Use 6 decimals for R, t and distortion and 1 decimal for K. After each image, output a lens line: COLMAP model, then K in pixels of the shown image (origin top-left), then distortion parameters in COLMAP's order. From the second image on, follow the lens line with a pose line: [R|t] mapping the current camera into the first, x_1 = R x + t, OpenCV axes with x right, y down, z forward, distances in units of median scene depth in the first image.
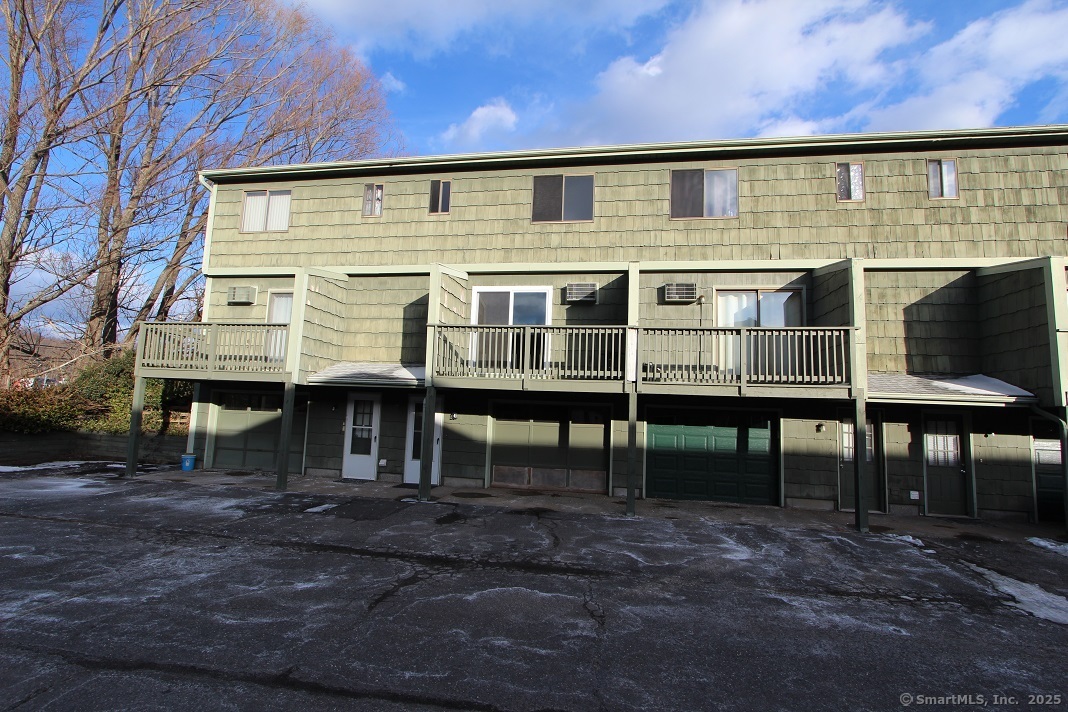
lens RADIAL K [[504.3, 0, 532.0], [0, 504.3, 358.1], [0, 0, 1]] dist [-0.018722, -0.000273]
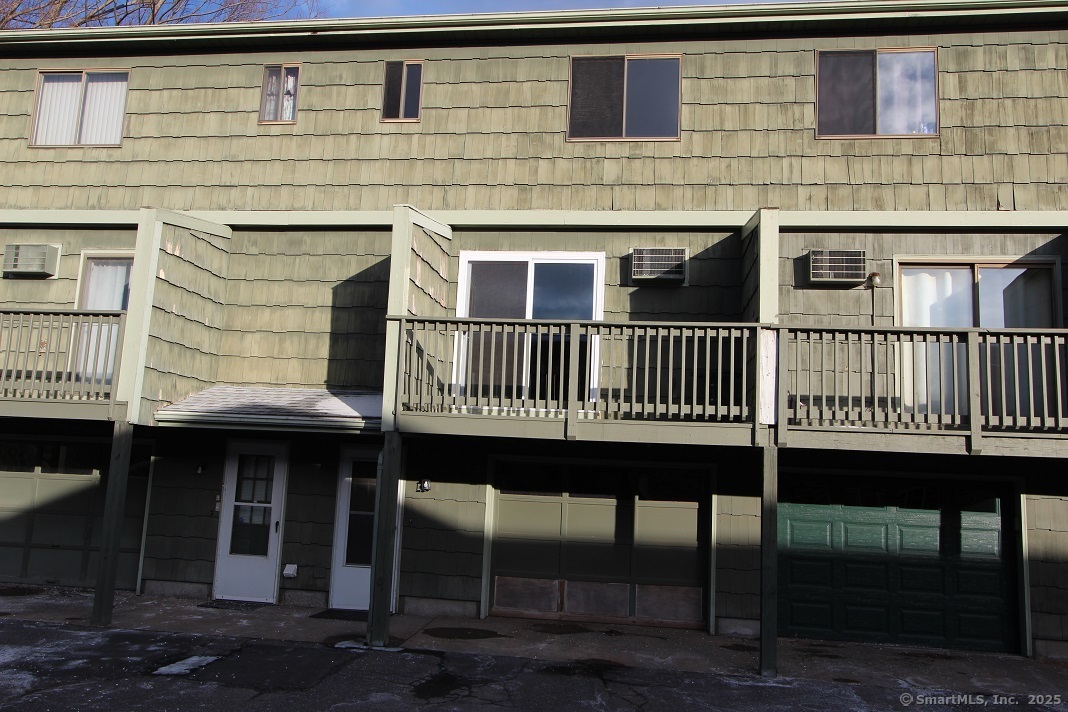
lens RADIAL K [[834.6, 0, 535.6], [0, 834.6, 352.8], [0, 0, 1]] dist [-0.007001, 0.015516]
pose [[0.999199, 0.012046, 0.038149, -0.072473], [-0.010693, 0.999313, -0.035474, 0.002034], [-0.038550, 0.035038, 0.998642, 0.085218]]
